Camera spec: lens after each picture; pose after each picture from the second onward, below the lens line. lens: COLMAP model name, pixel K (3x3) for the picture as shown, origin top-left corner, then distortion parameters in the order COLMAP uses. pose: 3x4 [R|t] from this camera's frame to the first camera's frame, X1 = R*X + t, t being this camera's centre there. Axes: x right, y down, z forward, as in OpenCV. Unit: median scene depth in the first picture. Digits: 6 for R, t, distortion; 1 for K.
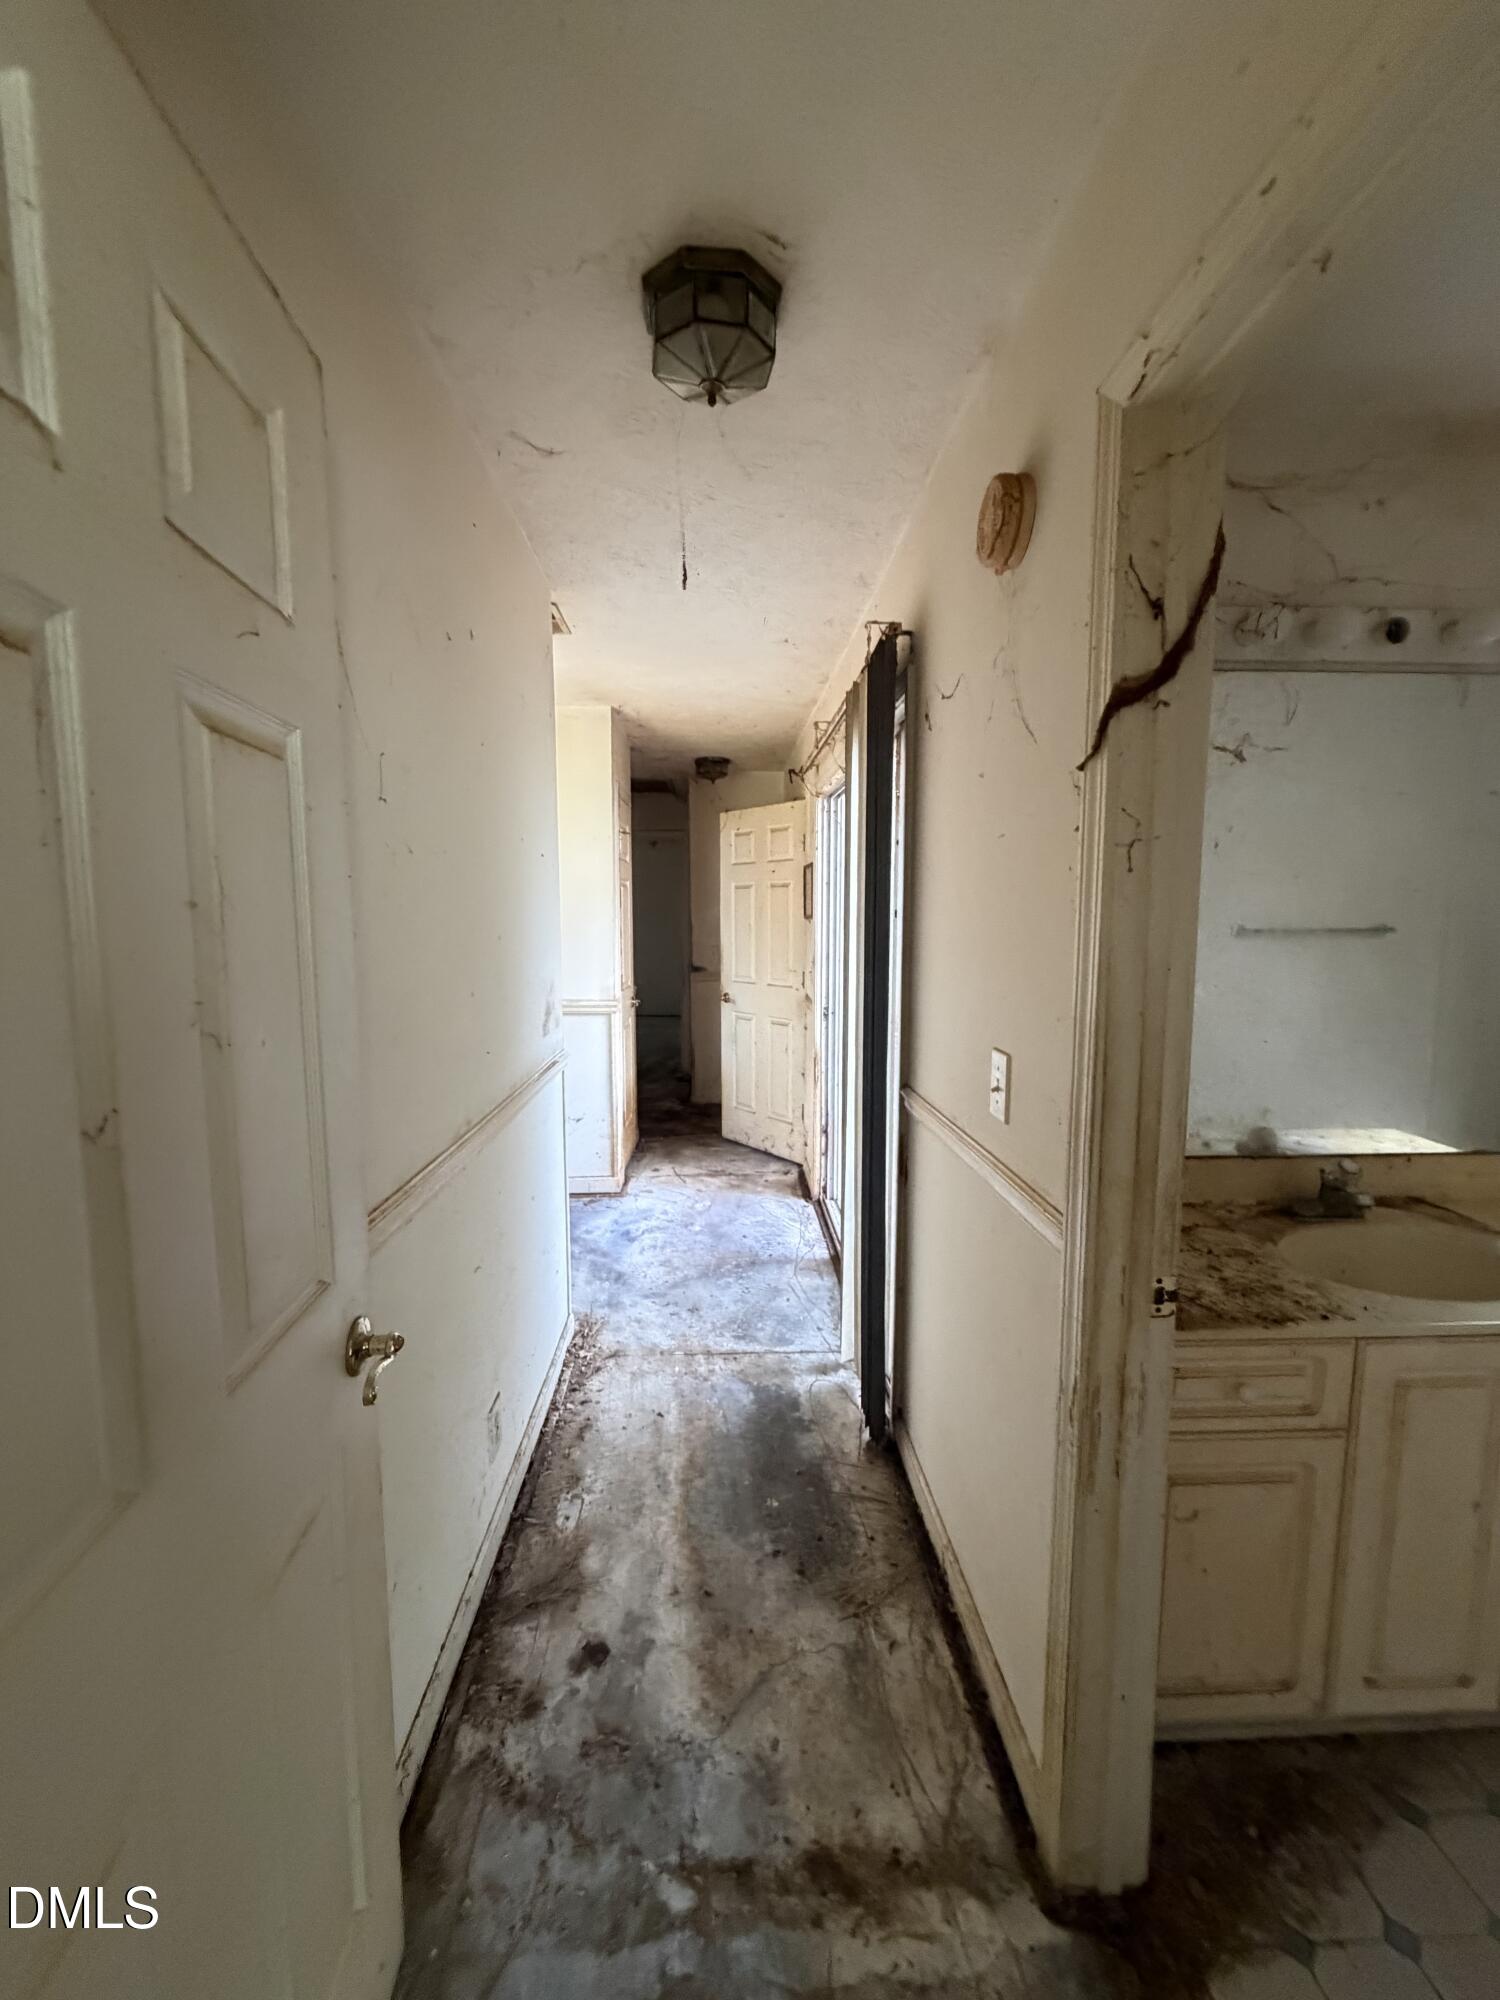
lens RADIAL K [[792.5, 0, 749.6], [0, 792.5, 996.6], [0, 0, 1]] dist [-0.000446, 0.000322]
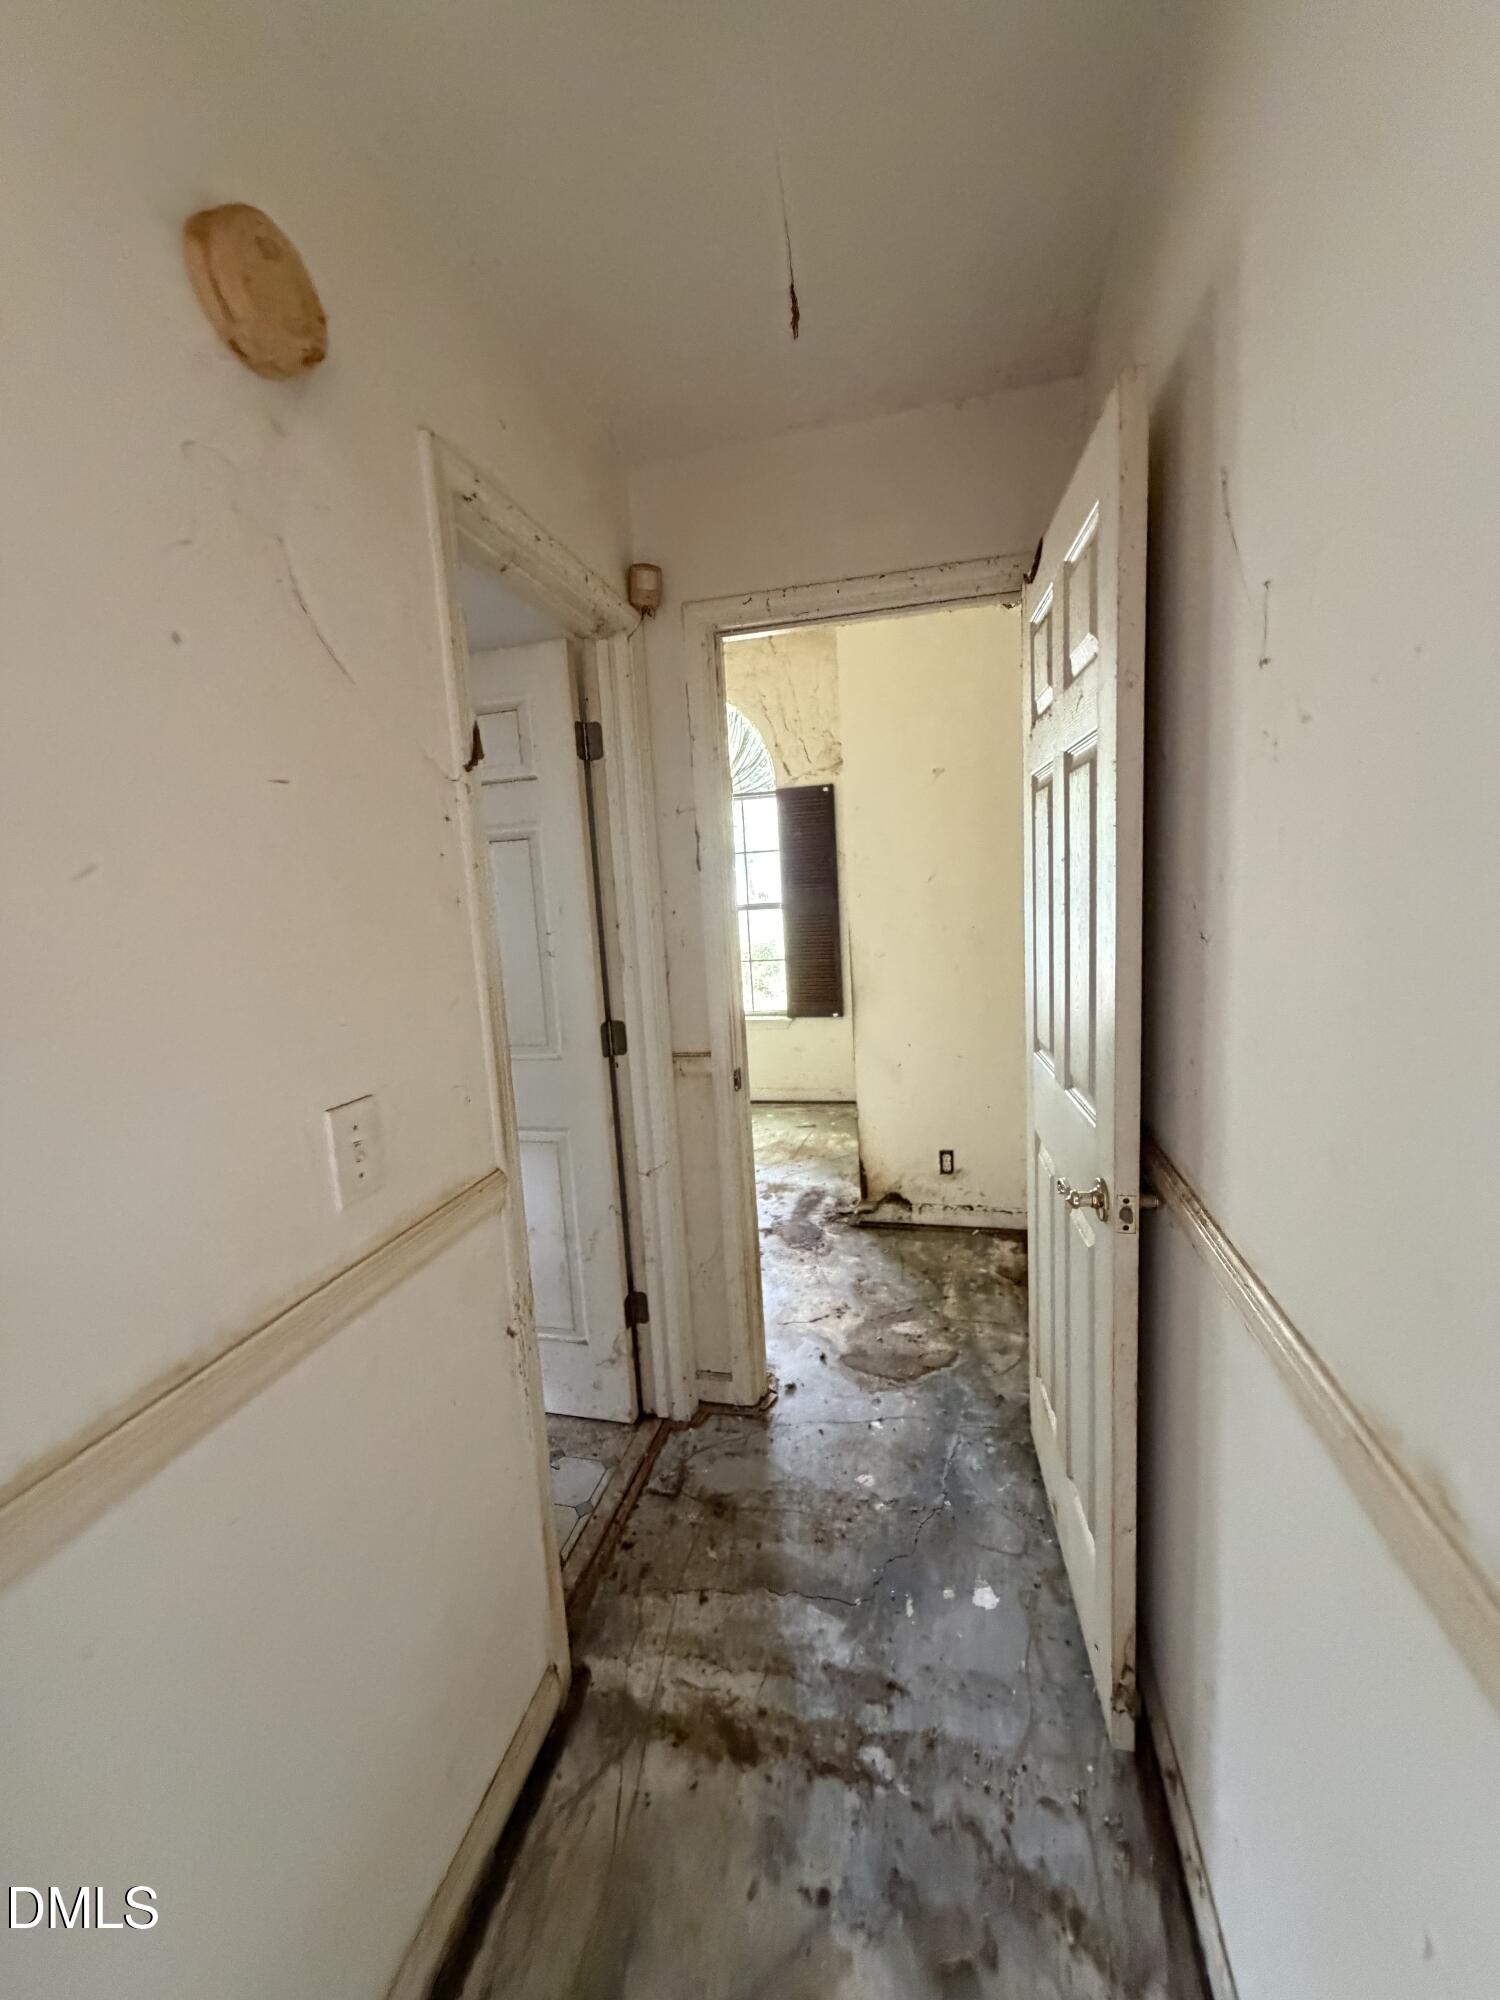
lens RADIAL K [[792.5, 0, 745.0], [0, 792.5, 998.4], [0, 0, 1]] dist [-0.000446, 0.000322]
pose [[-0.957629, 0.017660, 0.287464, -0.213953], [0.087471, 0.968805, 0.231875, -0.150984], [-0.274402, 0.247195, -0.929300, 1.537695]]
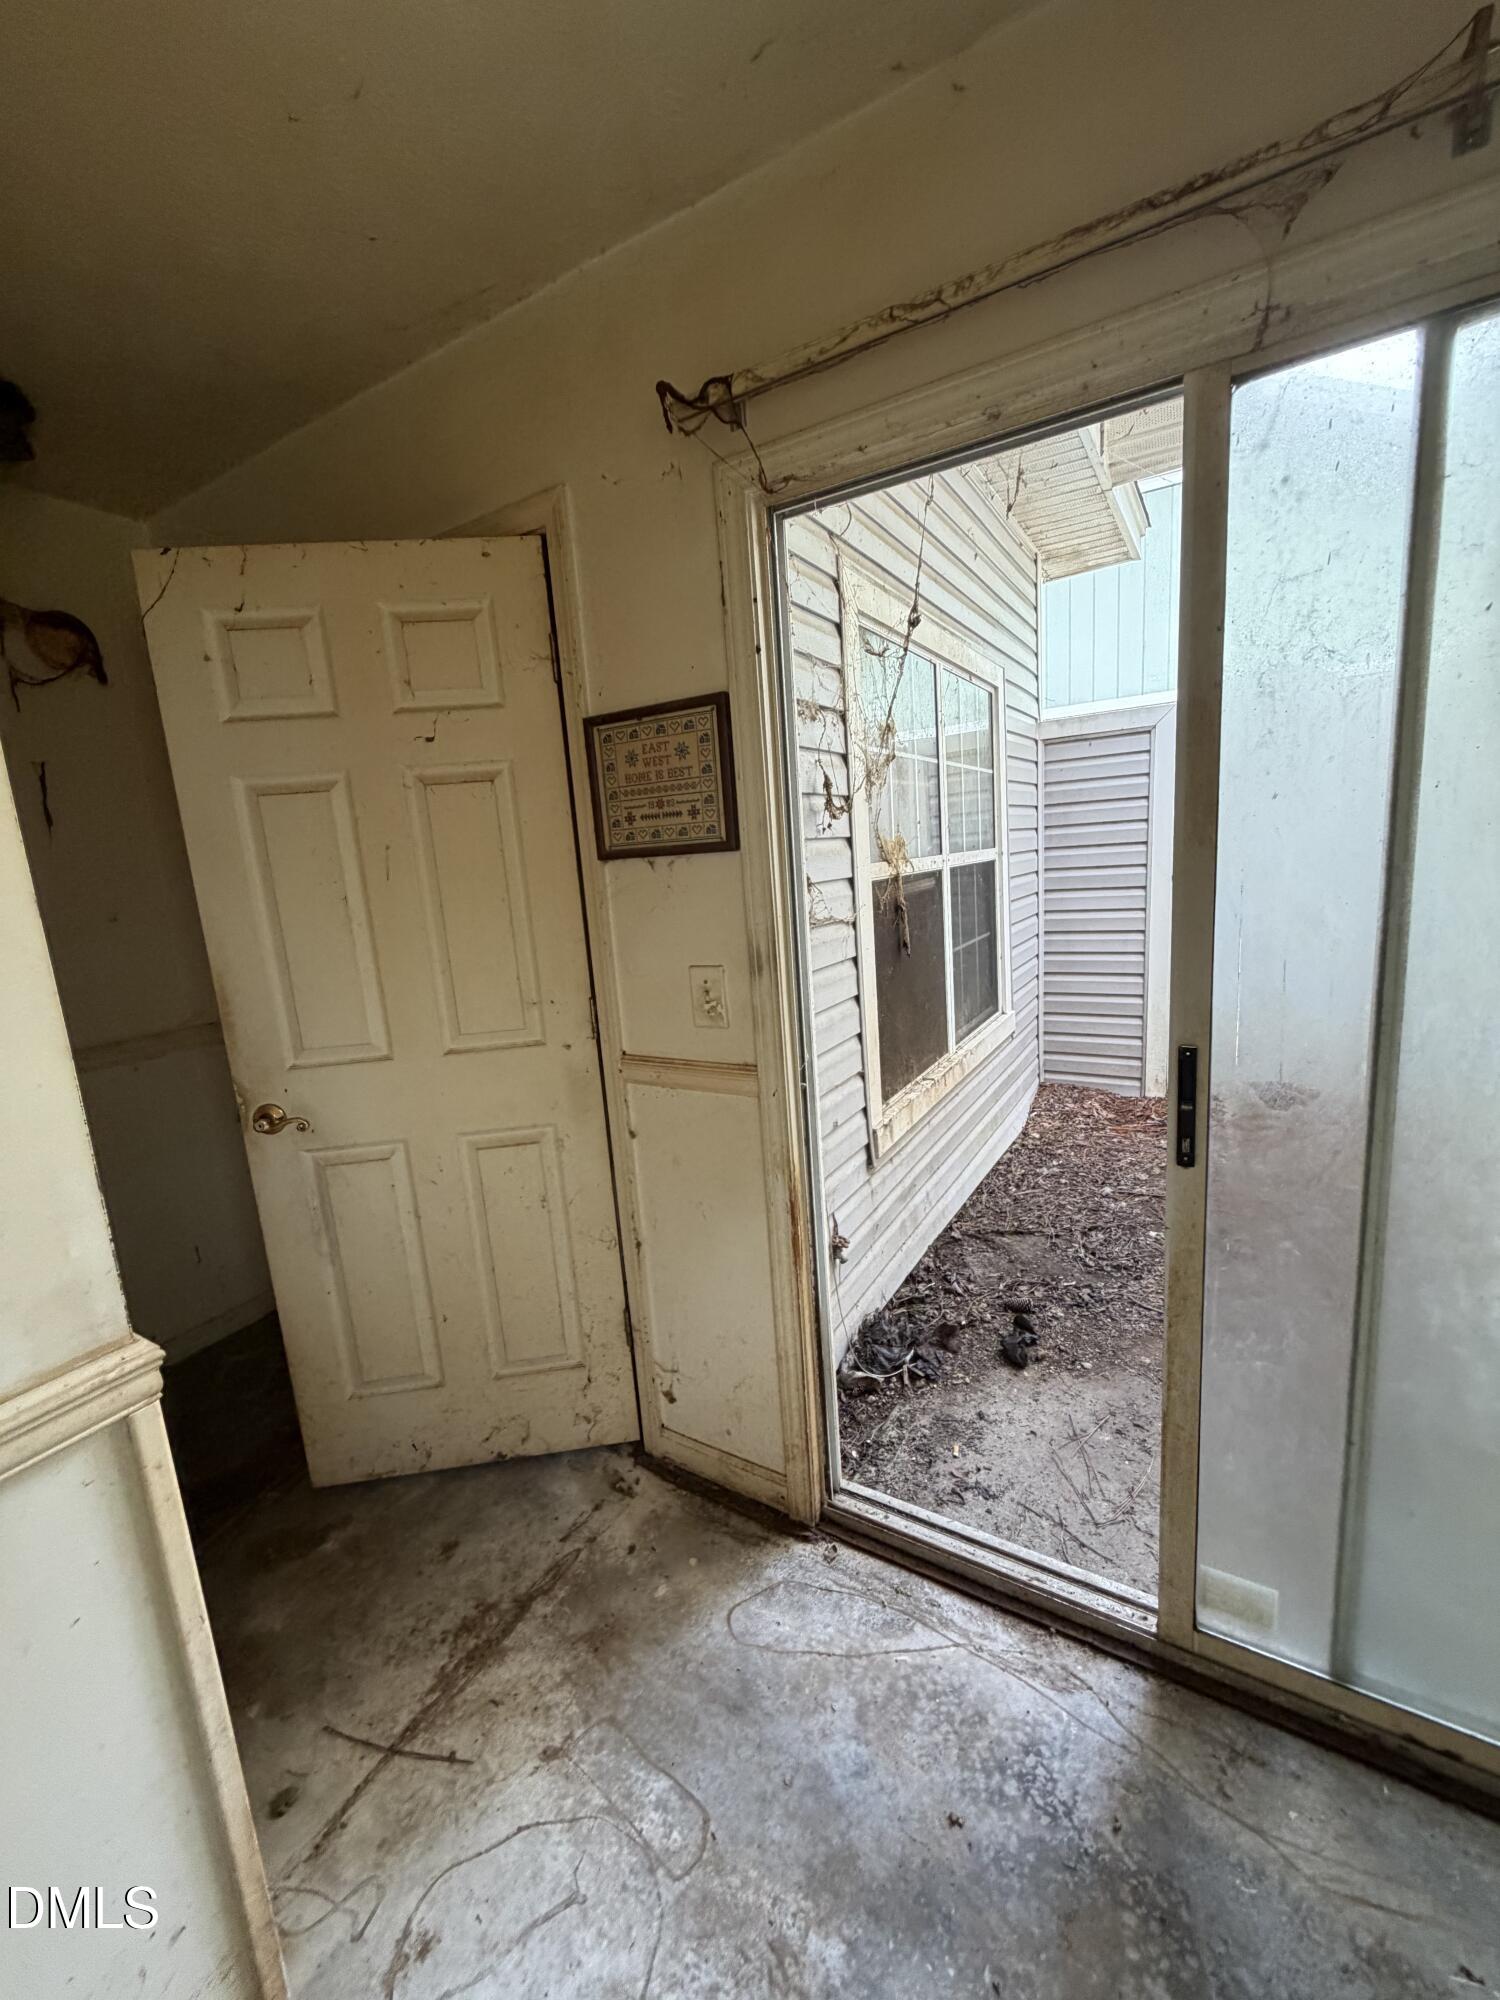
lens RADIAL K [[792.5, 0, 750.1], [0, 792.5, 995.9], [0, 0, 1]] dist [-0.000446, 0.000322]
pose [[0.544754, -0.186296, 0.817641, -0.658294], [0.157391, 0.980399, 0.118519, -0.209923], [-0.823694, 0.064126, 0.563397, 2.234743]]
